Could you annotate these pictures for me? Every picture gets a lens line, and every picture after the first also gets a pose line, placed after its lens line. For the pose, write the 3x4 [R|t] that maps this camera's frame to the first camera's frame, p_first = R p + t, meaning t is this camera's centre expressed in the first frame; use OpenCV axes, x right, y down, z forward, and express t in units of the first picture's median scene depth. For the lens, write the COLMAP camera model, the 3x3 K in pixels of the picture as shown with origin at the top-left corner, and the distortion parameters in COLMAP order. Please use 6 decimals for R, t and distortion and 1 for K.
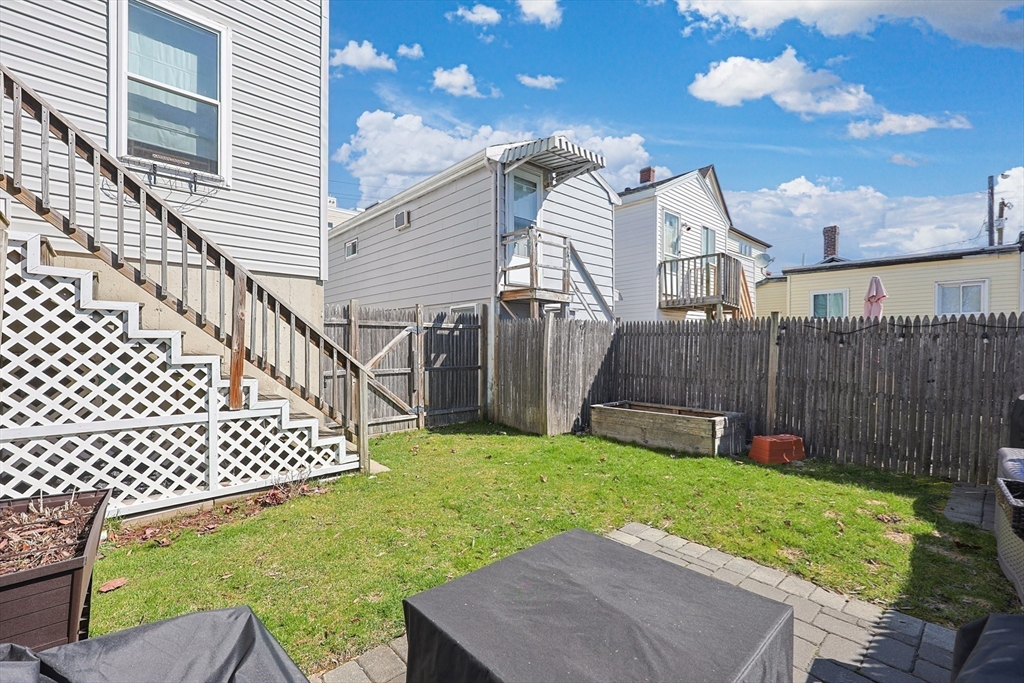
lens RADIAL K [[440.9, 0, 516.3], [0, 440.9, 346.9], [0, 0, 1]] dist [0.001143, -0.000074]
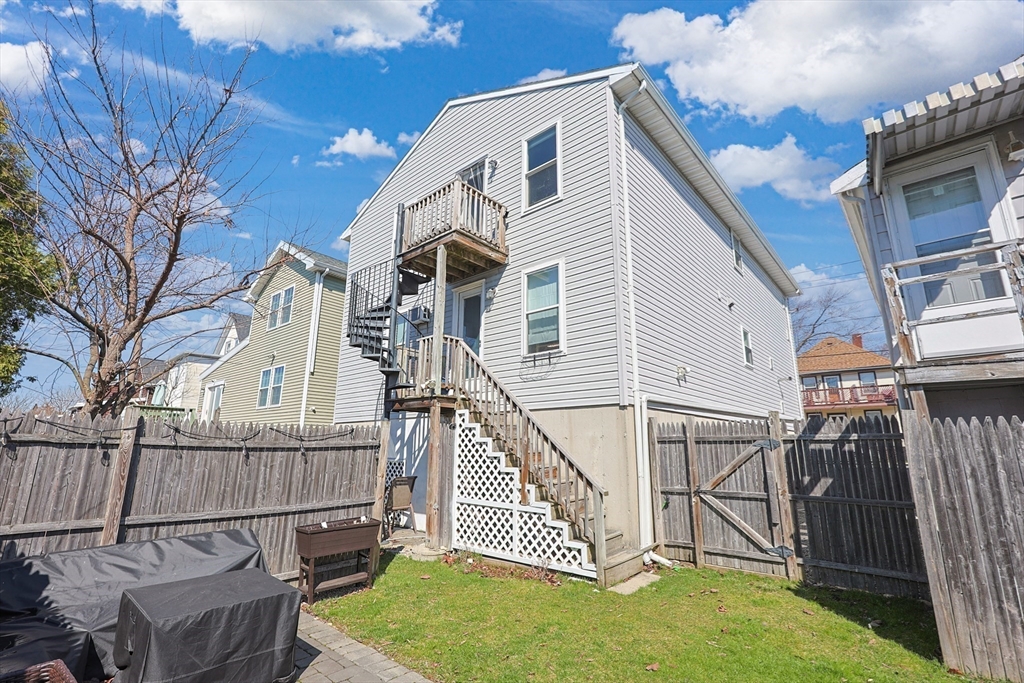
lens RADIAL K [[440.9, 0, 516.3], [0, 440.9, 346.9], [0, 0, 1]] dist [0.001143, -0.000074]
pose [[0.109452, -0.223126, -0.968625, 0.782052], [-0.008825, 0.974223, -0.225412, -0.037381], [0.993953, 0.033220, 0.104662, 0.639314]]
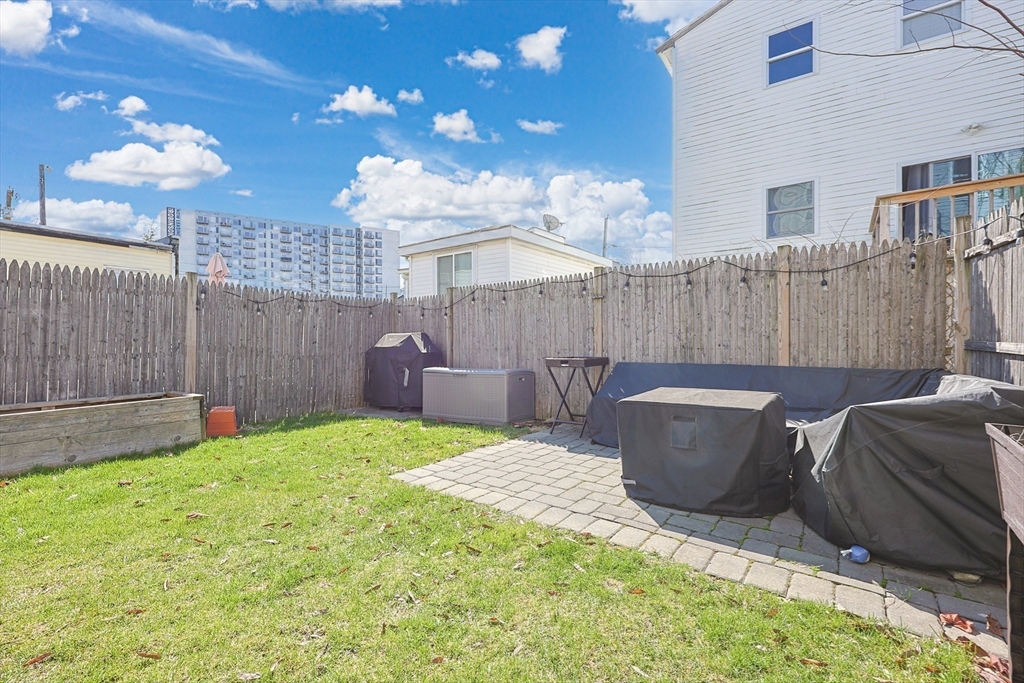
lens RADIAL K [[454.5, 0, 515.6], [0, 454.5, 345.3], [0, 0, 1]] dist [0.000382, -0.000131]
pose [[-0.192665, -0.005106, 0.981251, -0.535778], [0.010770, 0.999915, 0.007318, 0.082344], [-0.981205, 0.011978, -0.192594, 0.668336]]
